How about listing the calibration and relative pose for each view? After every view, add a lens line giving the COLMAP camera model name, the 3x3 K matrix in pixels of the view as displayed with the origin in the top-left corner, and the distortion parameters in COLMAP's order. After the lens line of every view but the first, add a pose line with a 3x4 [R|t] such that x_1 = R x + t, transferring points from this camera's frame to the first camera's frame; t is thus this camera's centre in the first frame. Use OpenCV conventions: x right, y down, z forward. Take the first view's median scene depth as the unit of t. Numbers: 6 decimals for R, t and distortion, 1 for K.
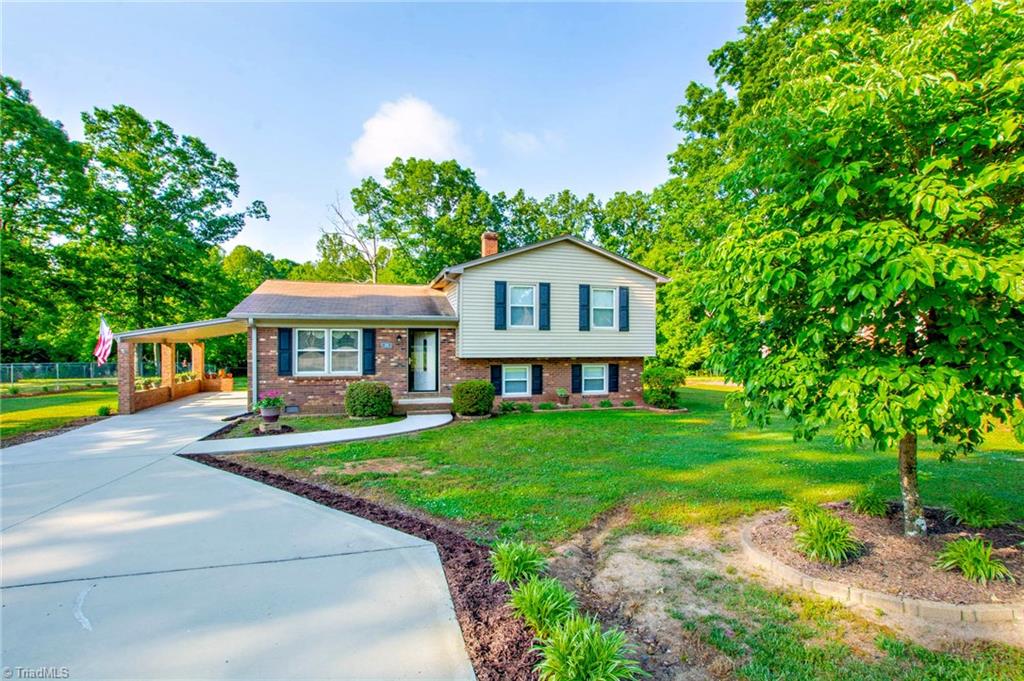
lens RADIAL K [[474.0, 0, 514.2], [0, 474.0, 345.3], [0, 0, 1]] dist [-0.040963, 0.010270]
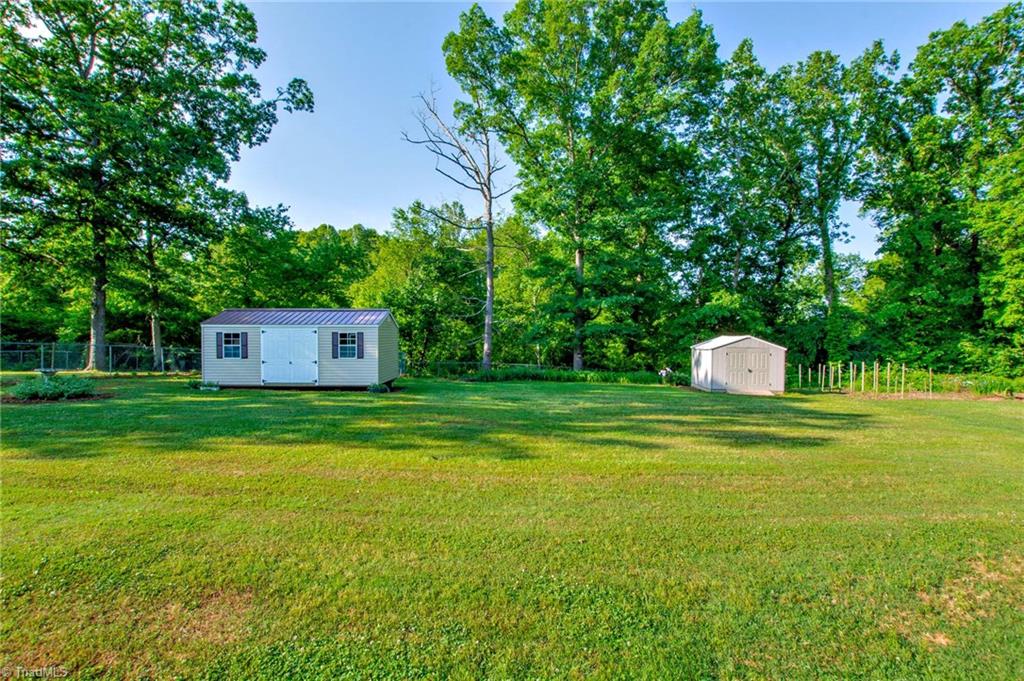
lens RADIAL K [[462.6, 0, 512.0], [0, 462.6, 340.5], [0, 0, 1]] dist [-0.024688, 0.000868]
pose [[0.961735, 0.005203, -0.273932, -0.356779], [-0.004754, 0.999986, 0.002305, 0.066234], [0.273941, -0.000915, 0.961746, 1.517523]]
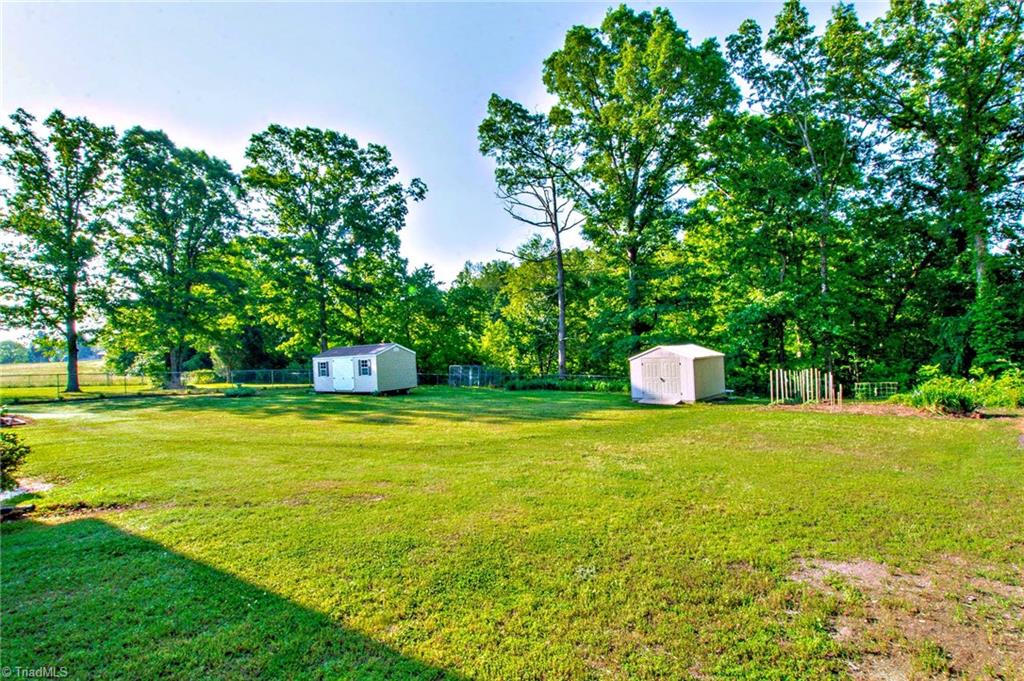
lens RADIAL K [[474.0, 0, 514.2], [0, 474.0, 345.3], [0, 0, 1]] dist [-0.040963, 0.010270]
pose [[0.627233, -0.040222, -0.777792, 0.686440], [0.046269, 0.998826, -0.014339, 0.050070], [0.777456, -0.026994, 0.628358, 1.736365]]
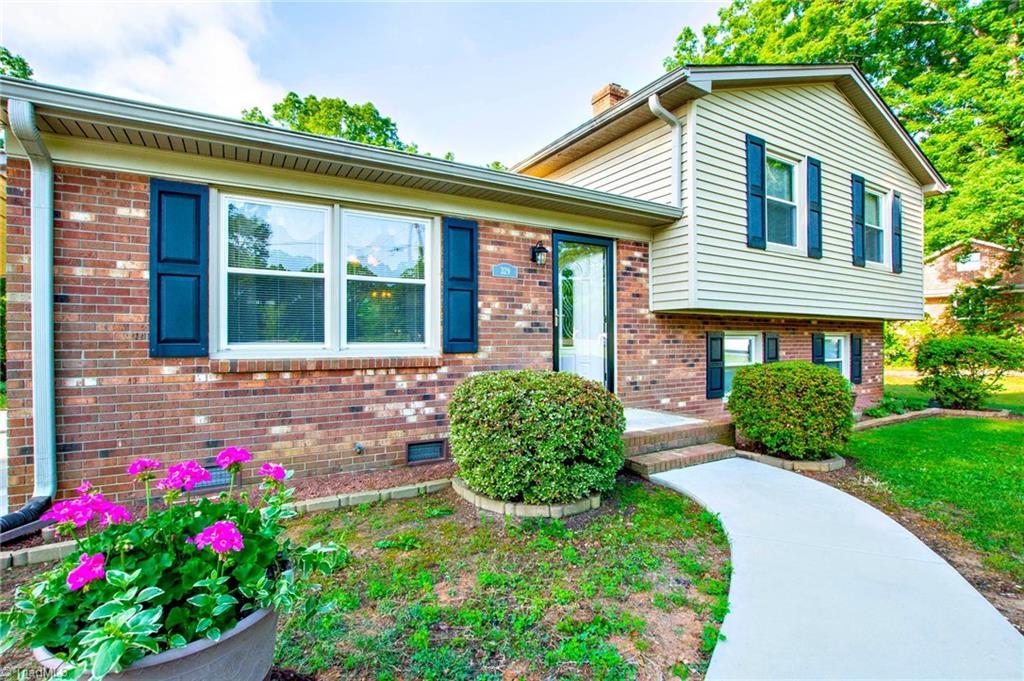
lens RADIAL K [[458.1, 0, 535.9], [0, 458.1, 338.7], [0, 0, 1]] dist [-0.029204, 0.000251]
pose [[0.968898, -0.001911, 0.247454, -0.300713], [0.002626, 0.999993, -0.002558, 0.046845], [-0.247448, 0.003129, 0.968896, 0.594104]]
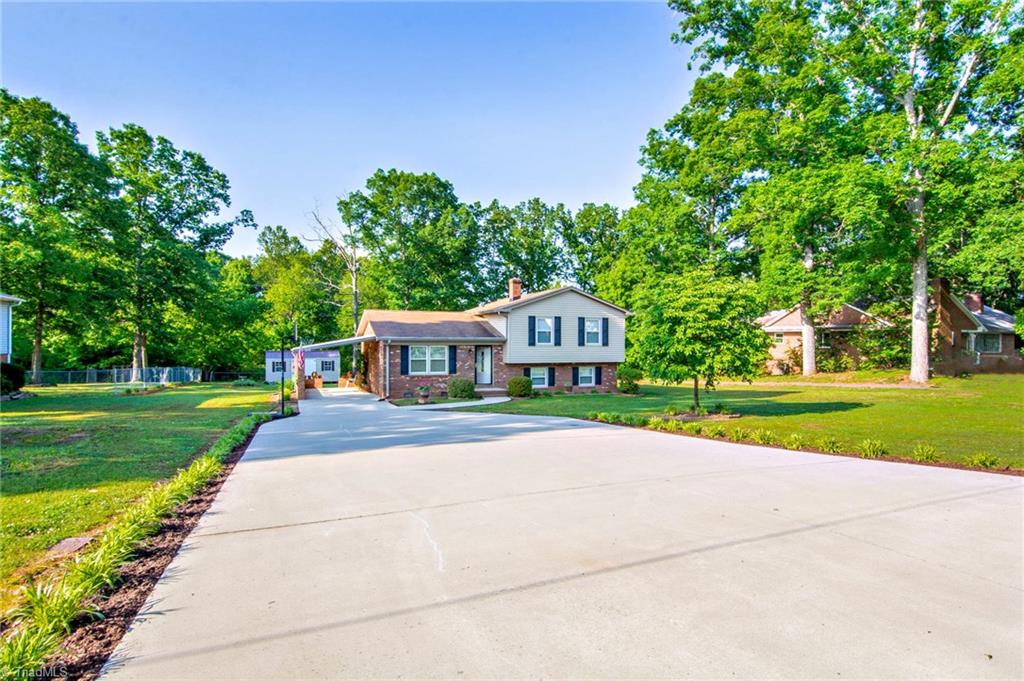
lens RADIAL K [[562.9, 0, 512.0], [0, 562.9, 340.5], [0, 0, 1]] dist [-0.017781, -0.000332]
pose [[0.994882, 0.000722, 0.101039, -0.267690], [0.000232, 0.999956, -0.009430, -0.030393], [-0.101041, 0.009405, 0.994838, -0.839294]]
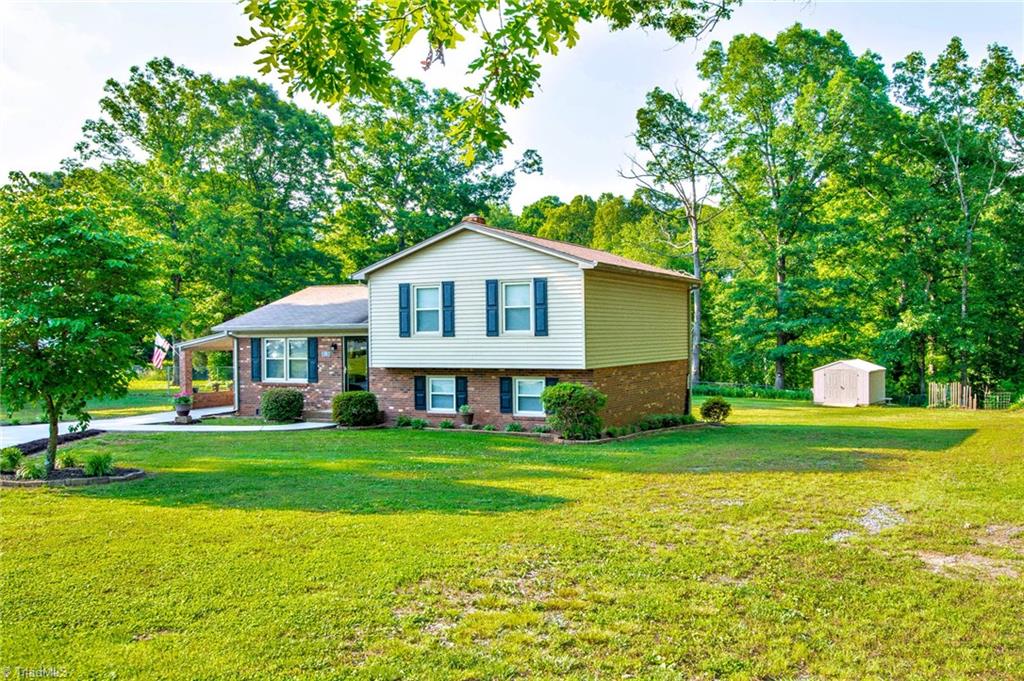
lens RADIAL K [[879.1, 0, 538.3], [0, 879.1, 354.4], [0, 0, 1]] dist [-0.008830, 0.004464]
pose [[0.738916, 0.004765, -0.673781, 1.189565], [0.007107, 0.999864, 0.014865, -0.020908], [0.673760, -0.015773, 0.738782, -0.066359]]
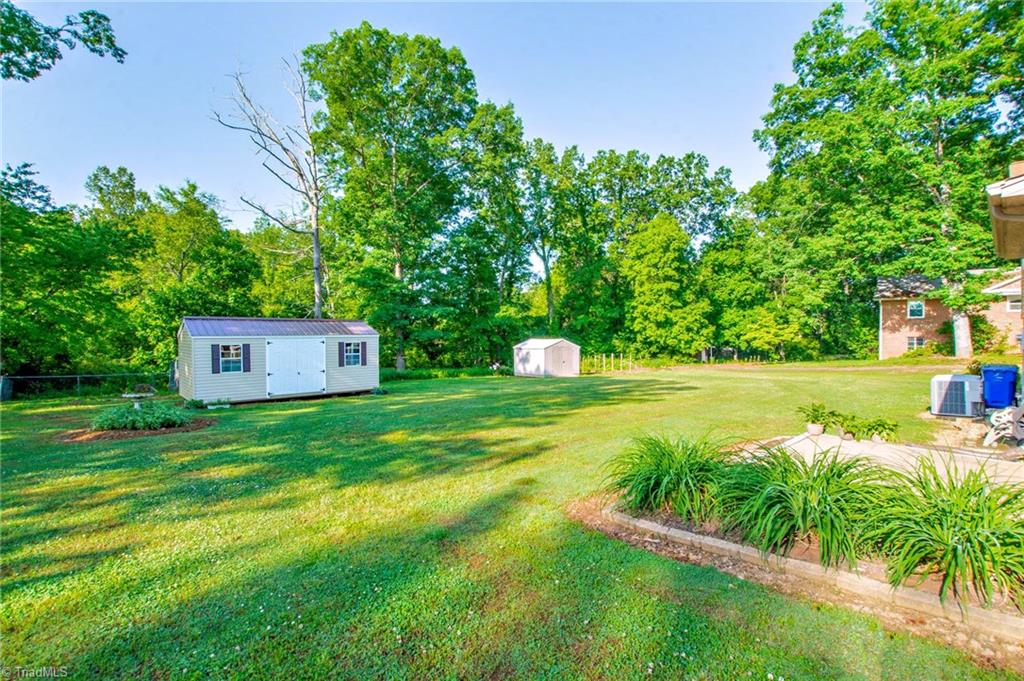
lens RADIAL K [[462.6, 0, 512.0], [0, 462.6, 340.5], [0, 0, 1]] dist [-0.024688, 0.000868]
pose [[0.899993, -0.010754, 0.435772, -1.107026], [0.009573, 0.999942, 0.004906, 0.048024], [-0.435799, -0.000244, 0.900044, 1.249477]]
